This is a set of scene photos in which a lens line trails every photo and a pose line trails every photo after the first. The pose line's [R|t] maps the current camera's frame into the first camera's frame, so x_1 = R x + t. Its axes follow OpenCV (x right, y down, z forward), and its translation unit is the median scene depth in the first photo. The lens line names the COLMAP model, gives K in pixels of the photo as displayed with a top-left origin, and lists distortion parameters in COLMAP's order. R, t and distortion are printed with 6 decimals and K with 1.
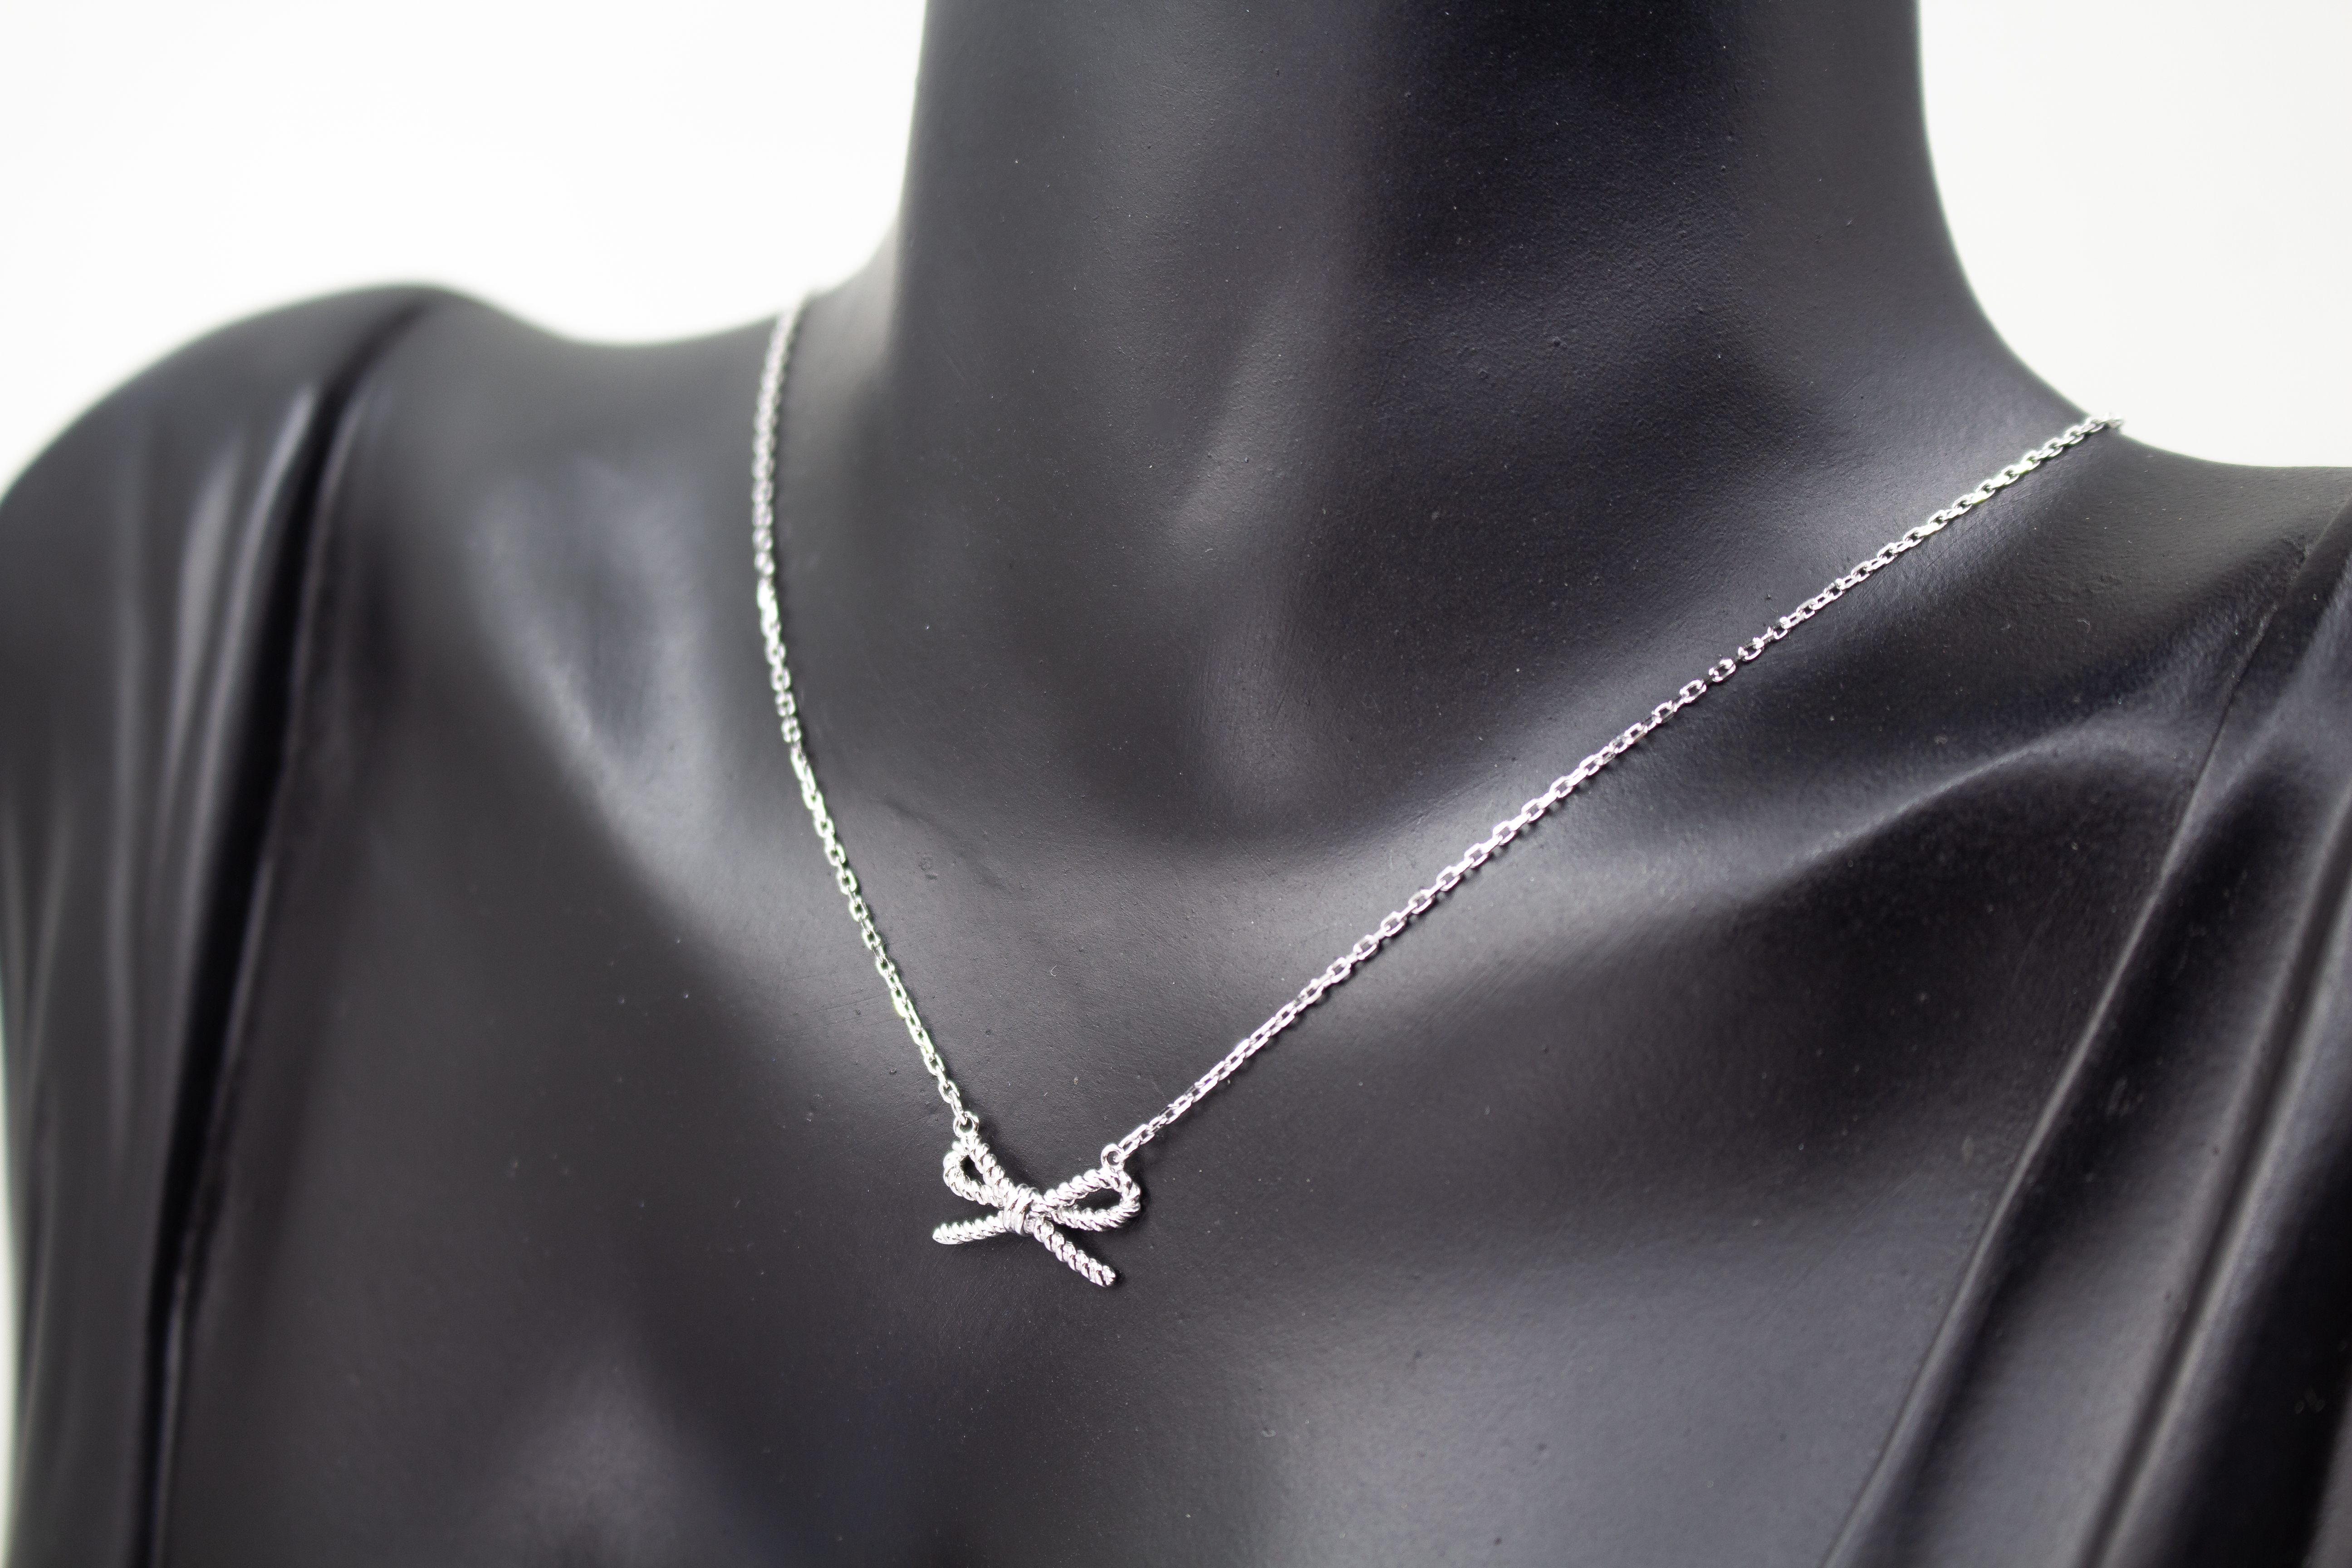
lens RADIAL K [[3248.7, 0, 1175.5], [0, 3248.7, 789.2], [0, 0, 1]] dist [0.046595, 0.000000]
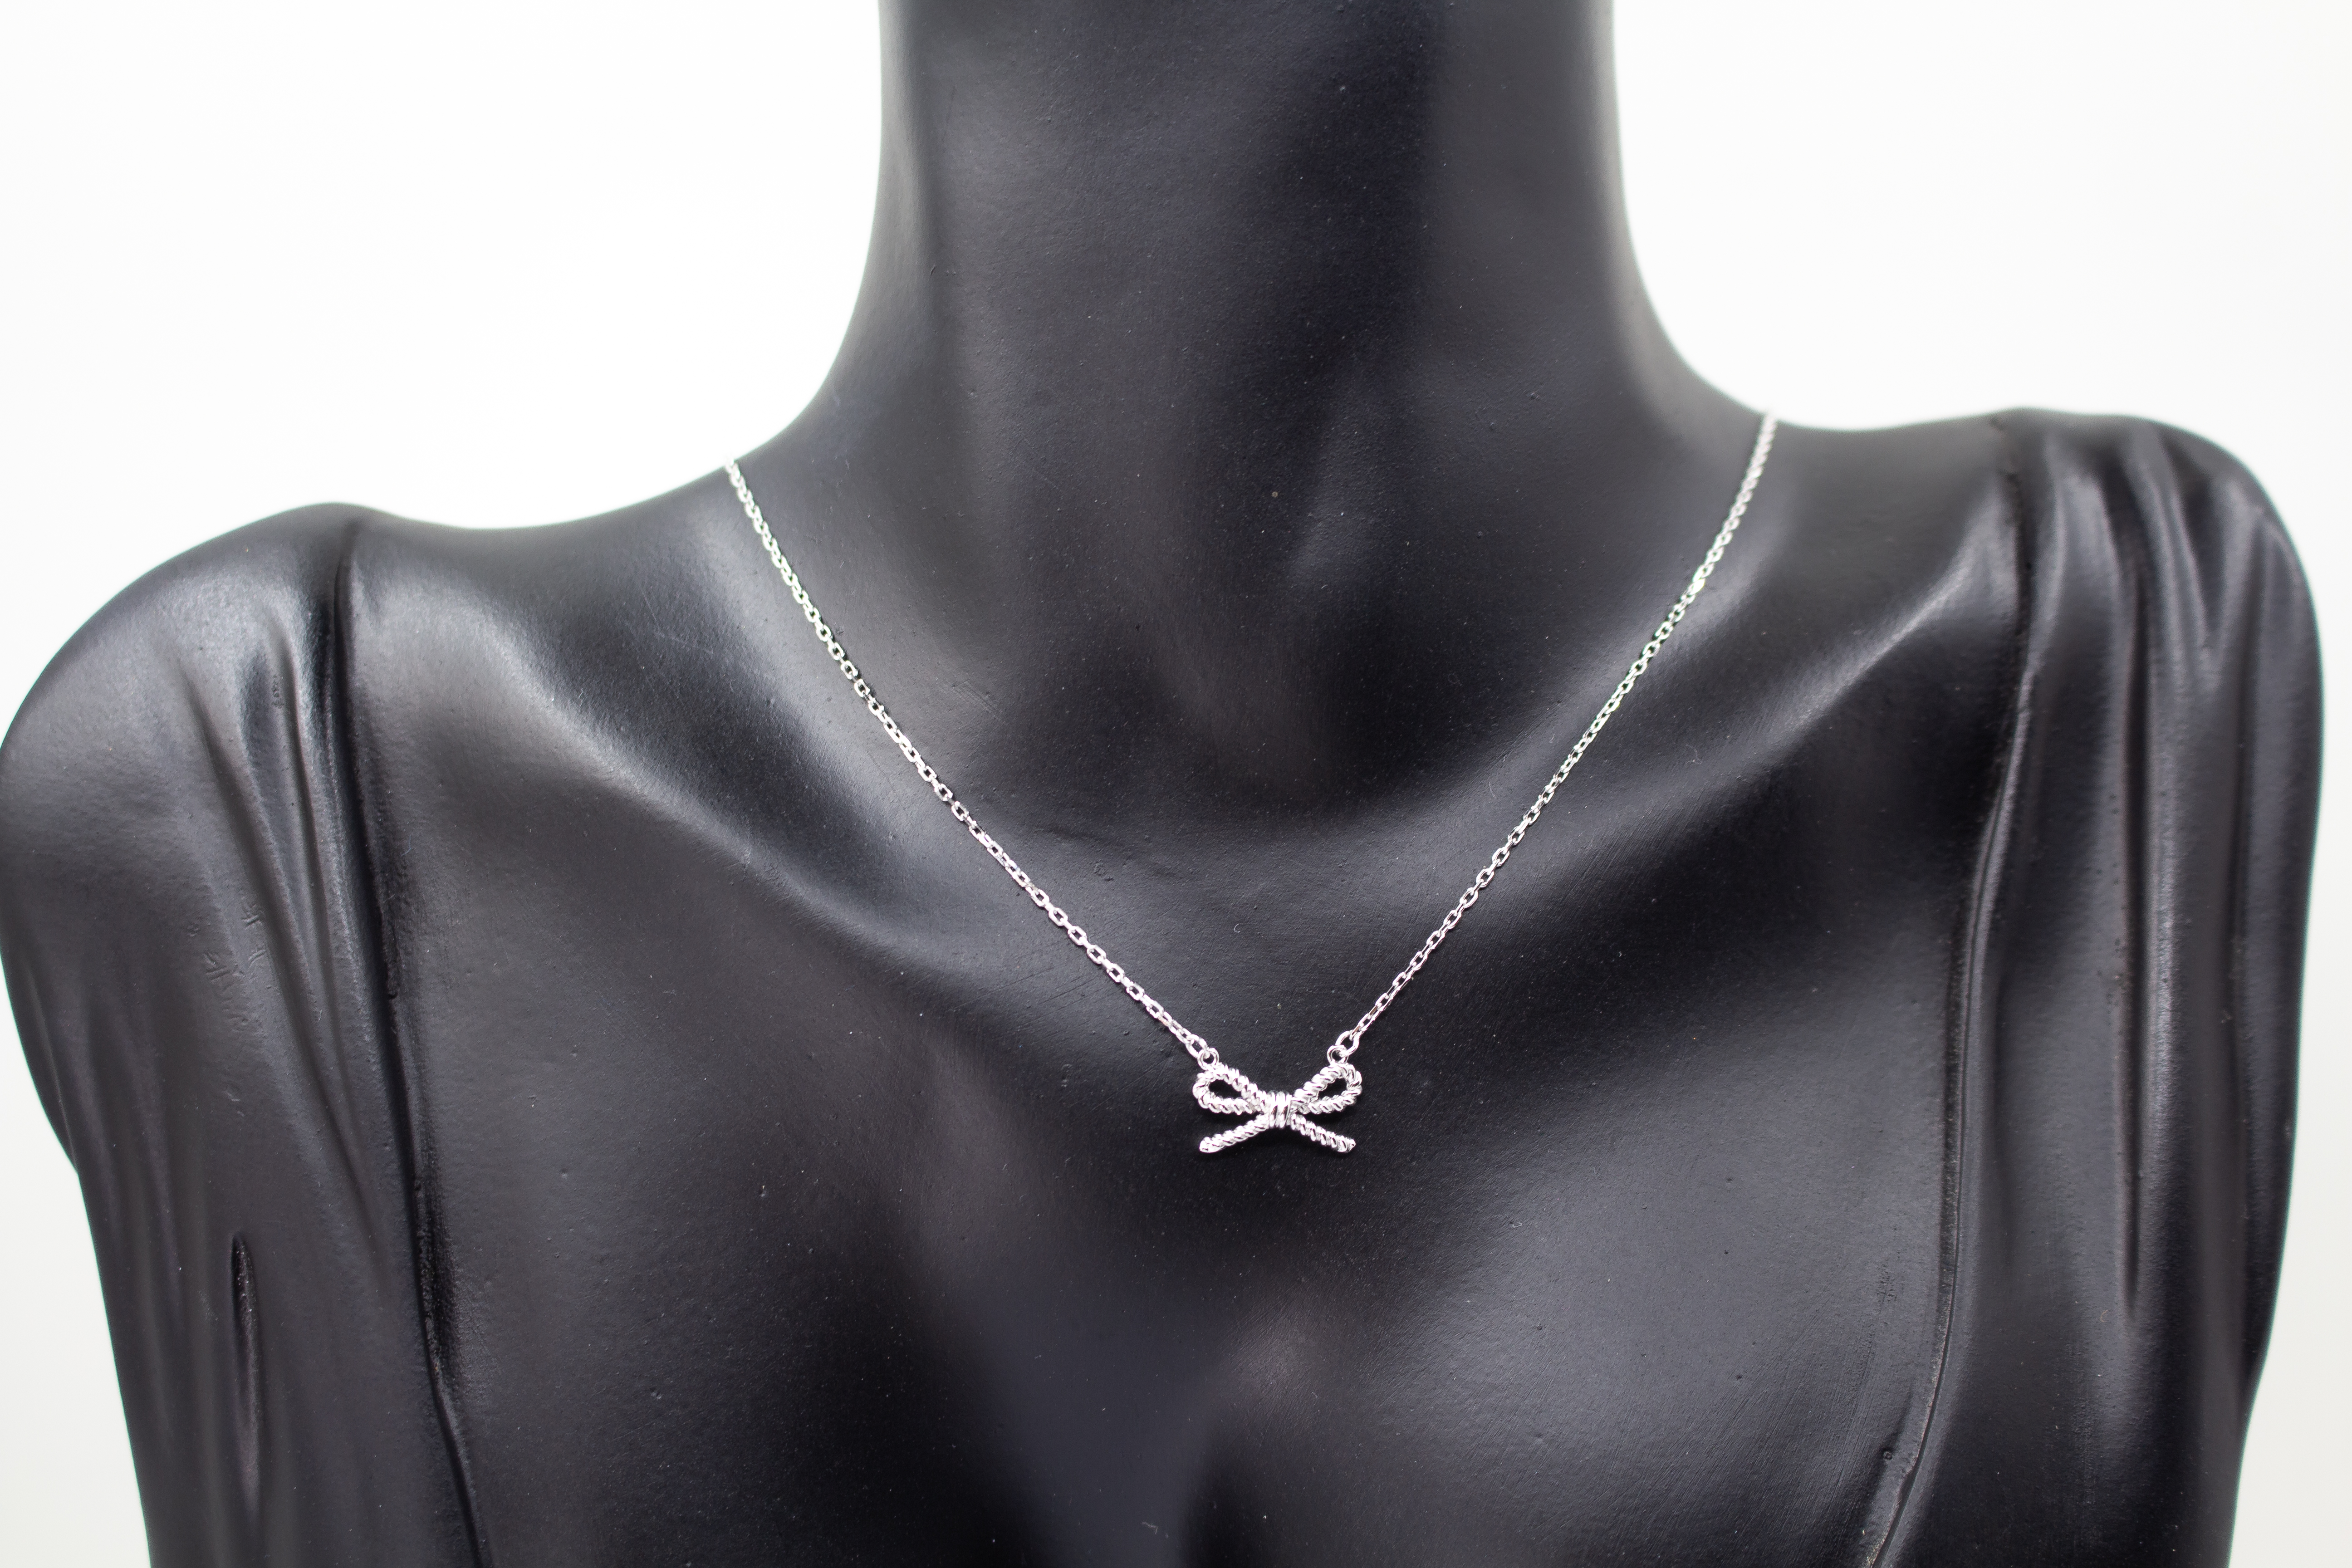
lens RADIAL K [[2542.2, 0, 1175.5], [0, 2542.2, 777.1], [0, 0, 1]] dist [-0.022371, 0.000000]
pose [[0.921447, -0.181854, 0.343315, -0.410359], [0.186456, 0.982262, 0.019861, -0.029065], [-0.340837, 0.045712, 0.939010, 0.054932]]
